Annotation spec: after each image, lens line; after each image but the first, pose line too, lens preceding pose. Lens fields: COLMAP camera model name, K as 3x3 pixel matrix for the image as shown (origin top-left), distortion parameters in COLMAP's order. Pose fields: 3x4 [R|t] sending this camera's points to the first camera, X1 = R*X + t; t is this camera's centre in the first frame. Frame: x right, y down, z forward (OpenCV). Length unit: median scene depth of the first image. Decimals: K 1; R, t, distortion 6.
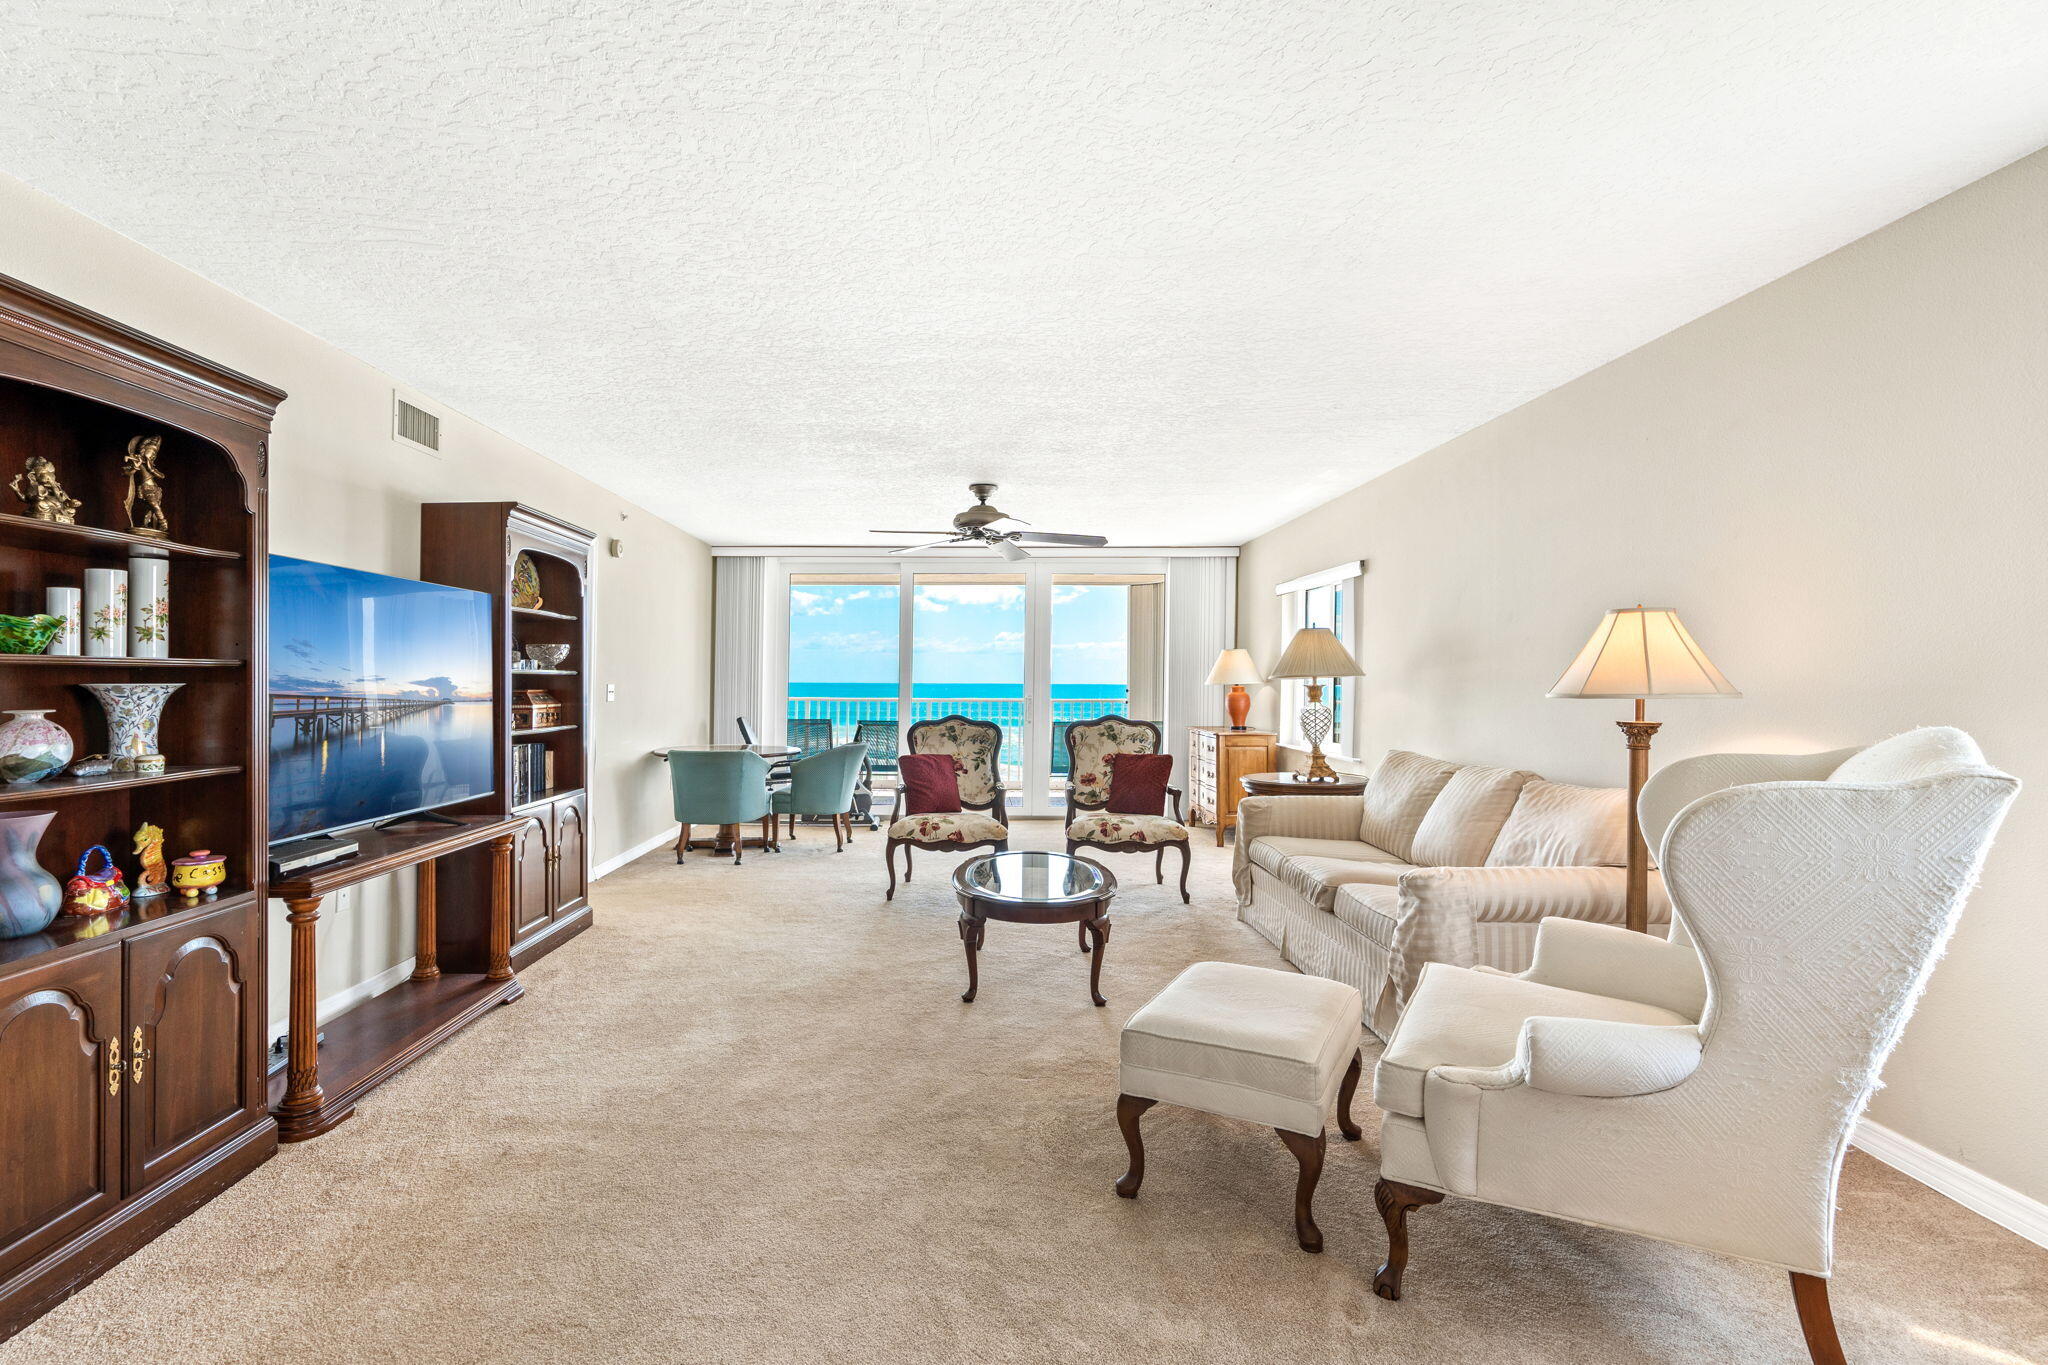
lens RADIAL K [[932.7, 0, 1024.0], [0, 932.7, 685.5], [0, 0, 1]] dist [0.005143, -0.001134]
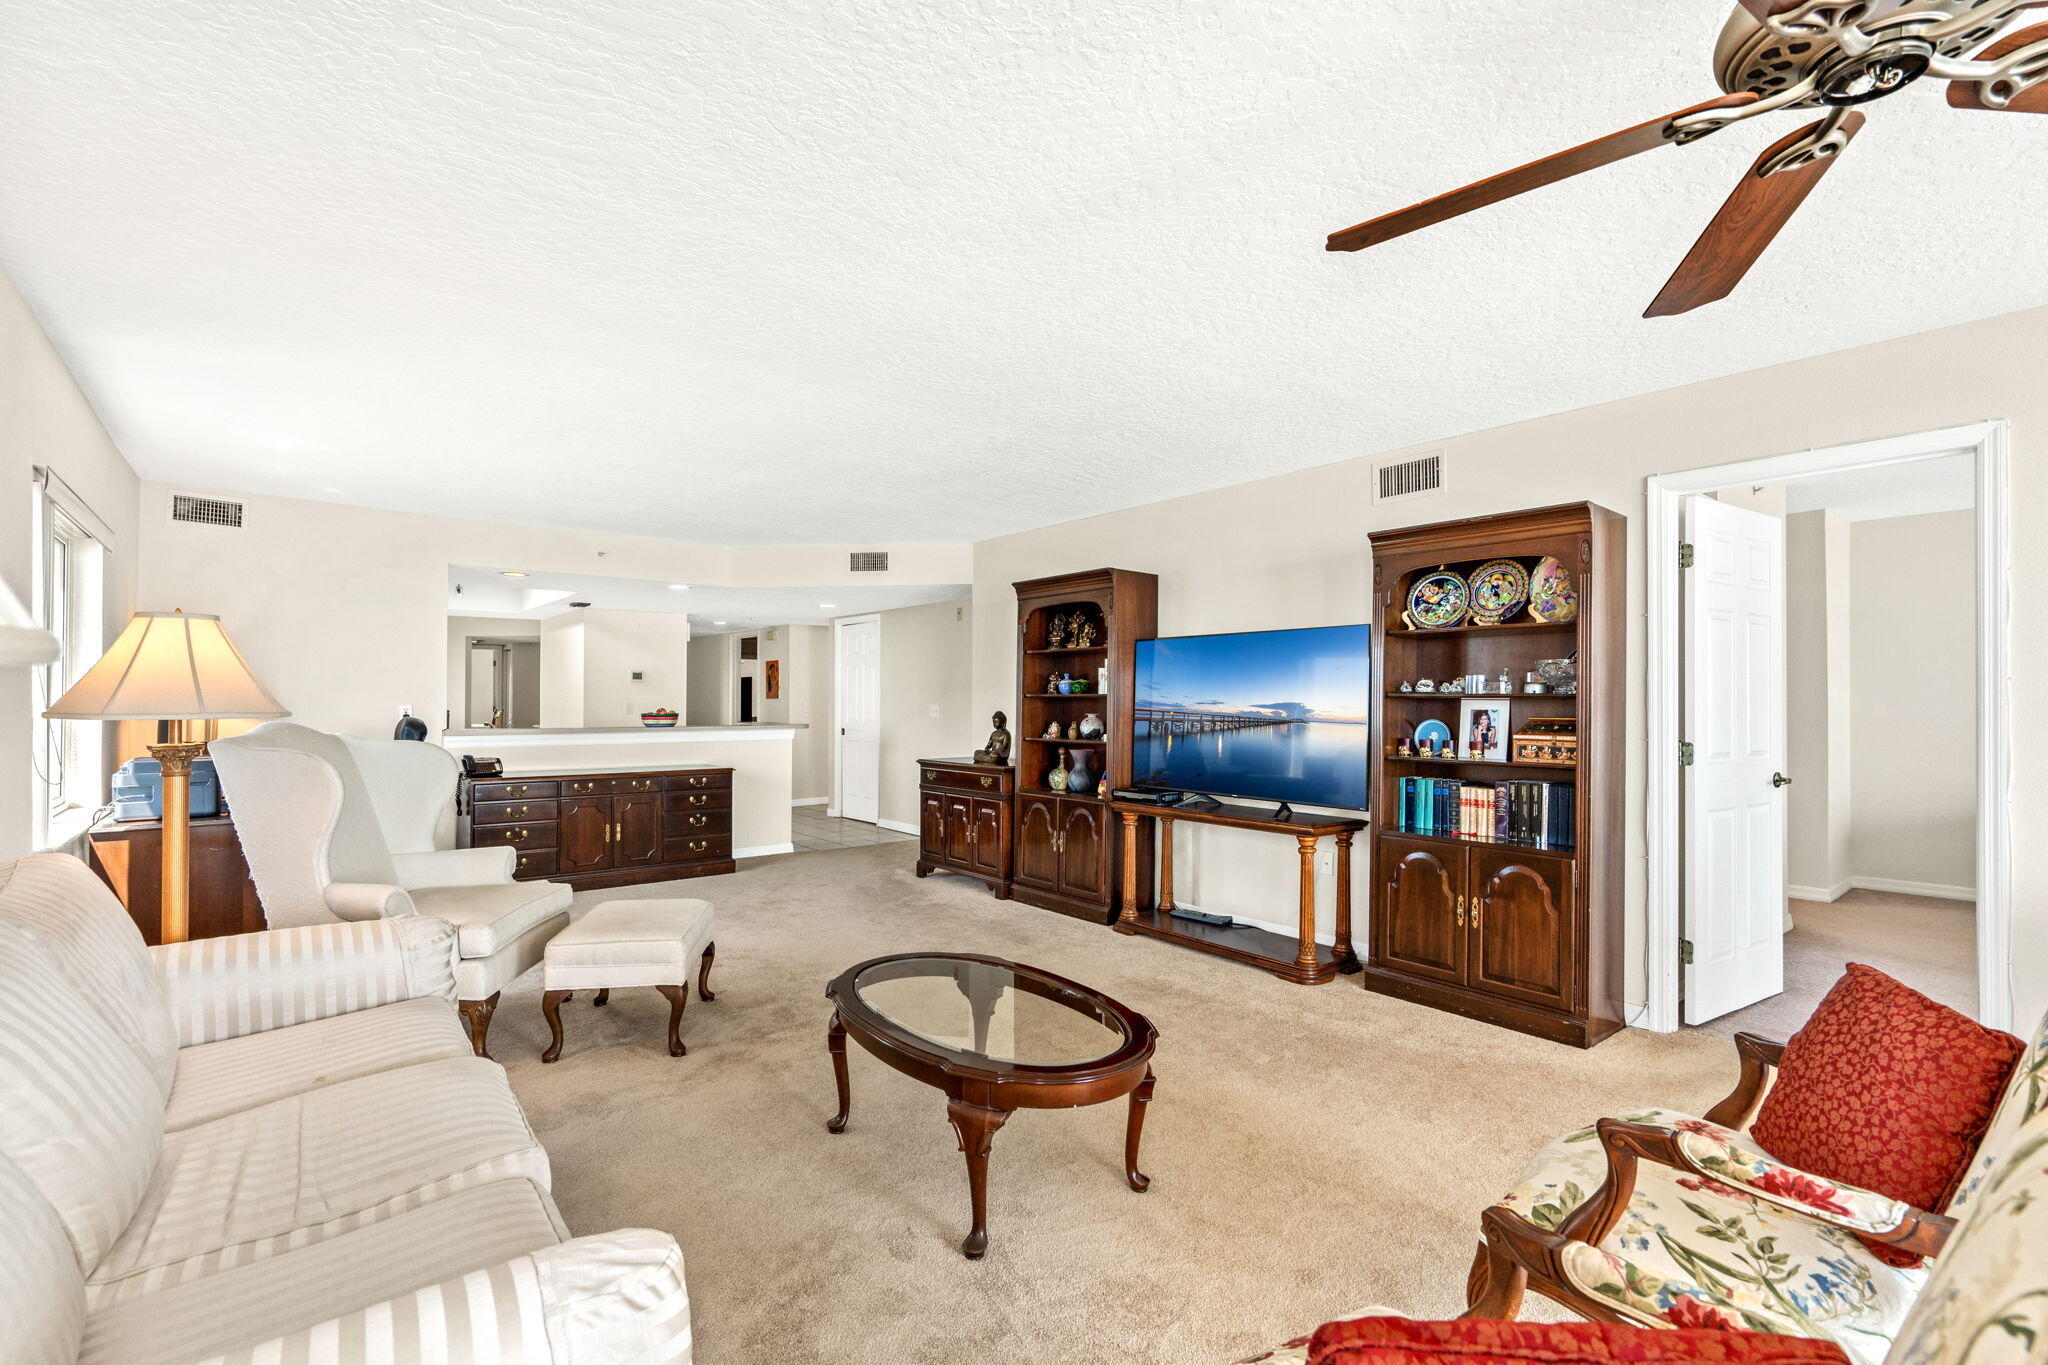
lens RADIAL K [[932.7, 0, 1023.0], [0, 932.7, 685.7], [0, 0, 1]] dist [0.005143, -0.001134]
pose [[-0.806600, -0.019933, -0.590762, 0.481949], [-0.018612, 0.999792, -0.008323, -0.014749], [0.590805, 0.004282, -0.806803, 2.072087]]
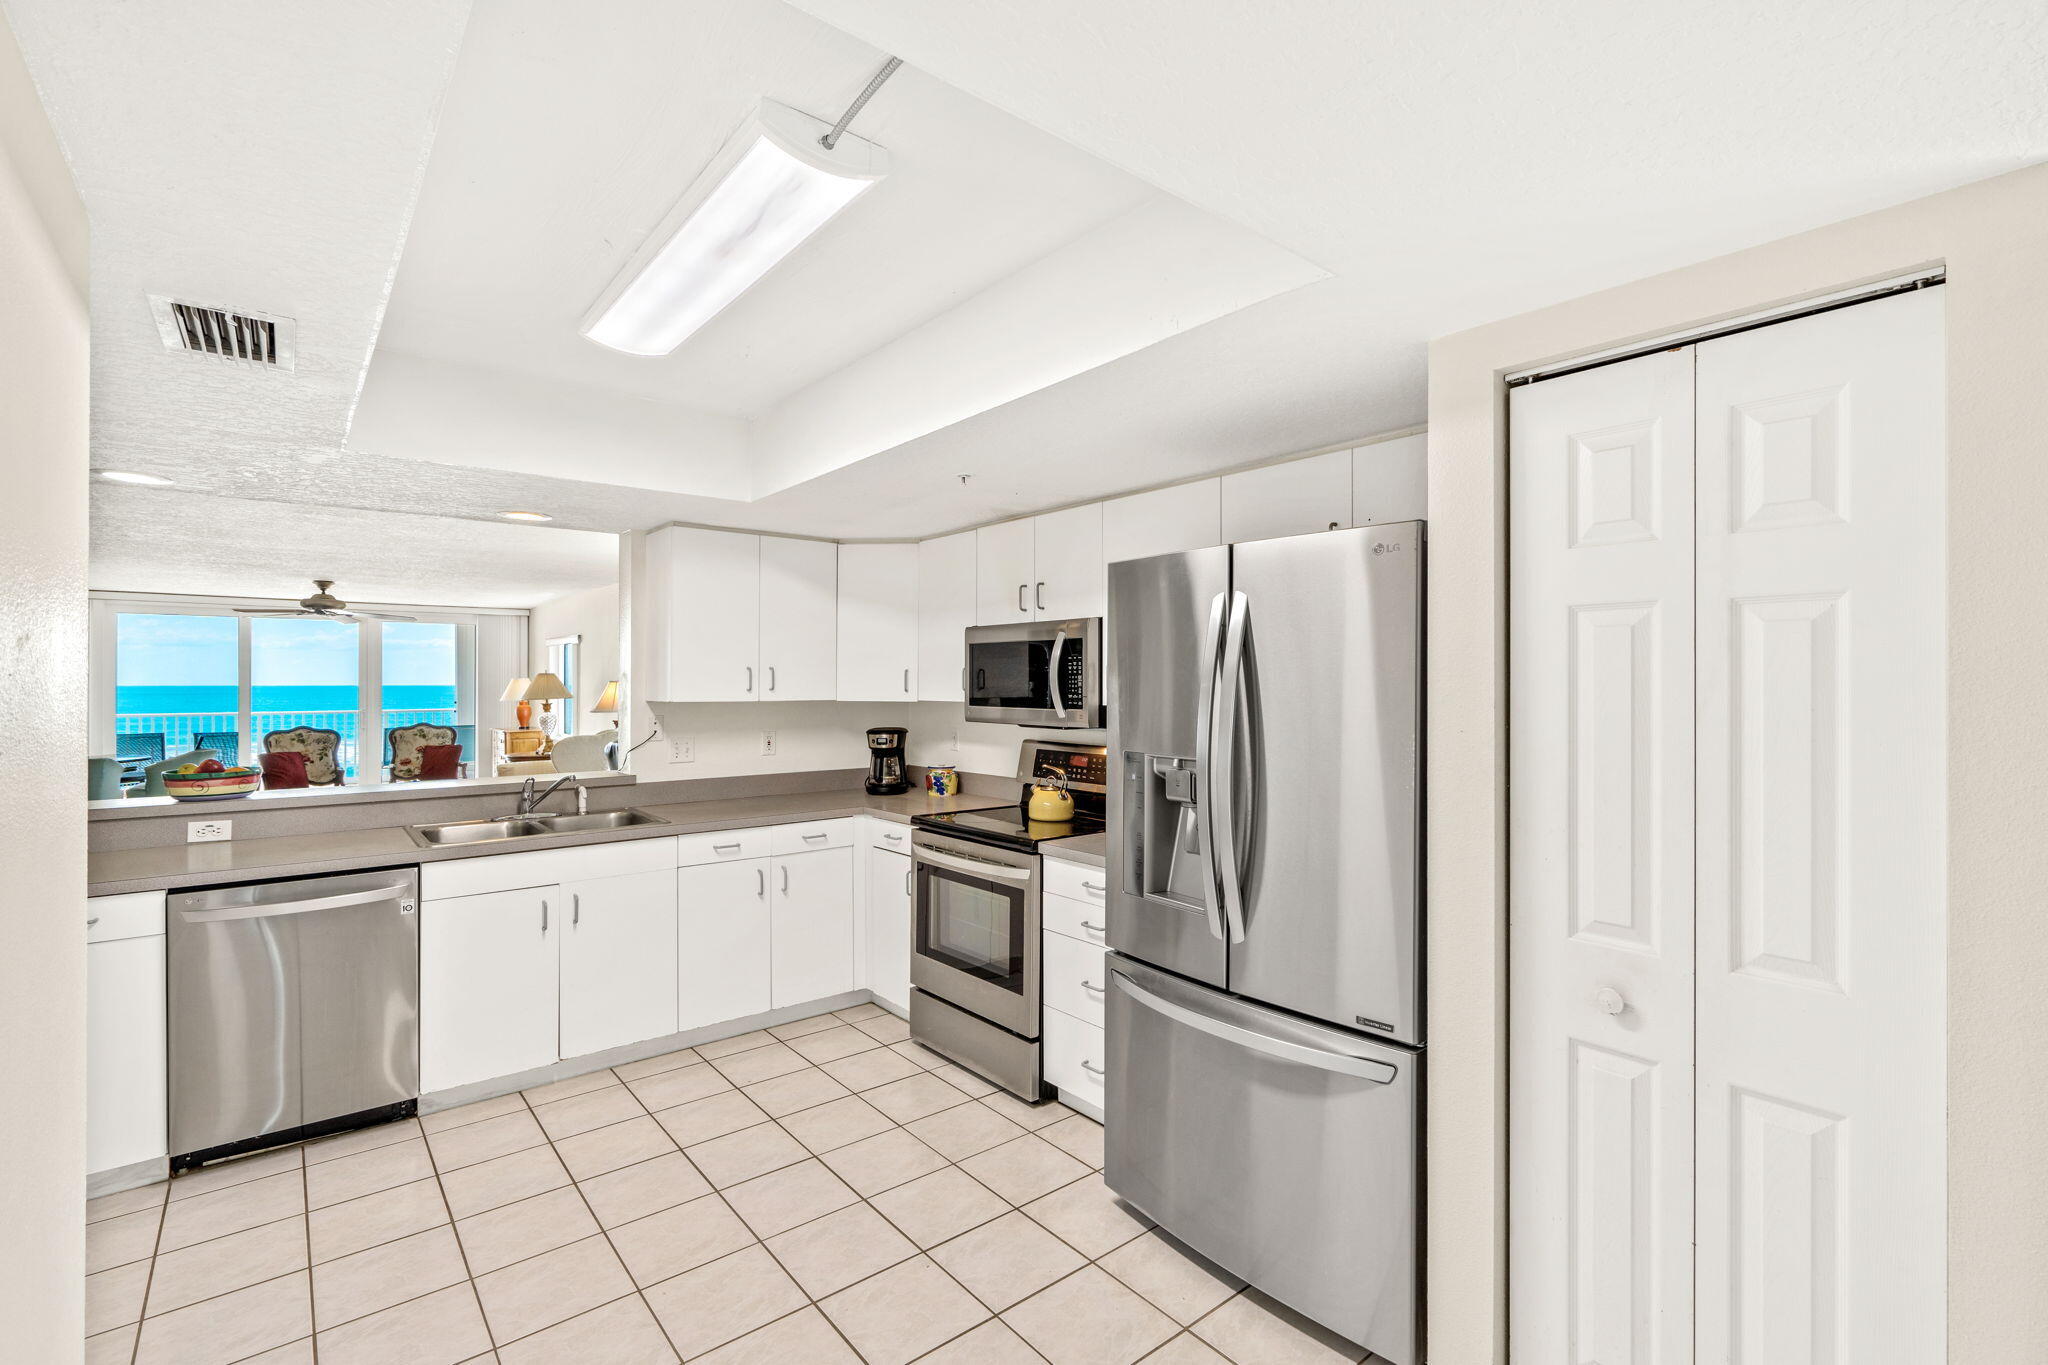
lens RADIAL K [[932.7, 0, 1022.6], [0, 932.7, 686.0], [0, 0, 1]] dist [0.005143, -0.001134]
pose [[0.817519, -0.011237, 0.575793, 0.010404], [0.009862, 0.999936, 0.005512, -0.032444], [-0.575818, 0.001172, 0.817577, -0.978579]]
